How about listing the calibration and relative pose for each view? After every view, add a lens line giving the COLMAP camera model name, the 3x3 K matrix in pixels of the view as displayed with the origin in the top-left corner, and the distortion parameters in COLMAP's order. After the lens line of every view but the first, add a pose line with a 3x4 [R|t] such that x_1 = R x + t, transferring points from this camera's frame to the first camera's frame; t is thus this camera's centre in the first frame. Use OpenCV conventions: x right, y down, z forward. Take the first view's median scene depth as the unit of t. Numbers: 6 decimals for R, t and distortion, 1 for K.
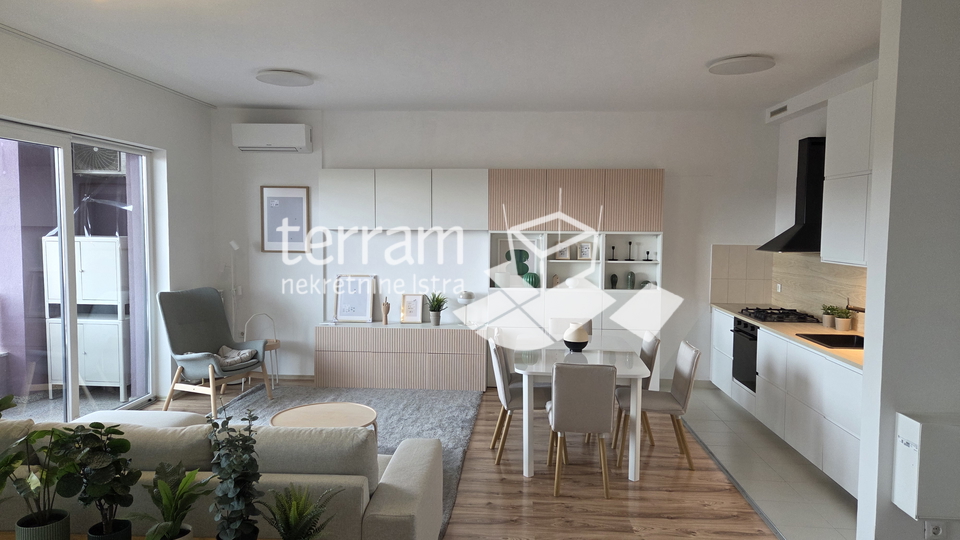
lens RADIAL K [[628.7, 0, 477.7], [0, 628.7, 269.9], [0, 0, 1]] dist [0.058638, -0.033157]
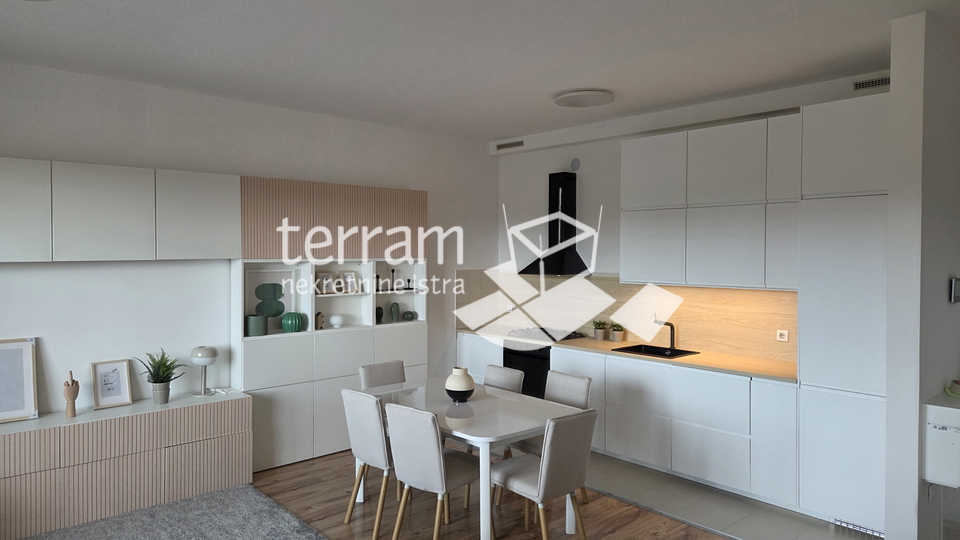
lens RADIAL K [[628.7, 0, 486.2], [0, 628.7, 264.6], [0, 0, 1]] dist [0.058638, -0.033157]
pose [[0.700515, -0.023639, 0.713246, -0.315398], [0.055339, 0.998241, -0.021267, -0.025546], [-0.711489, 0.054368, 0.700591, 0.284042]]
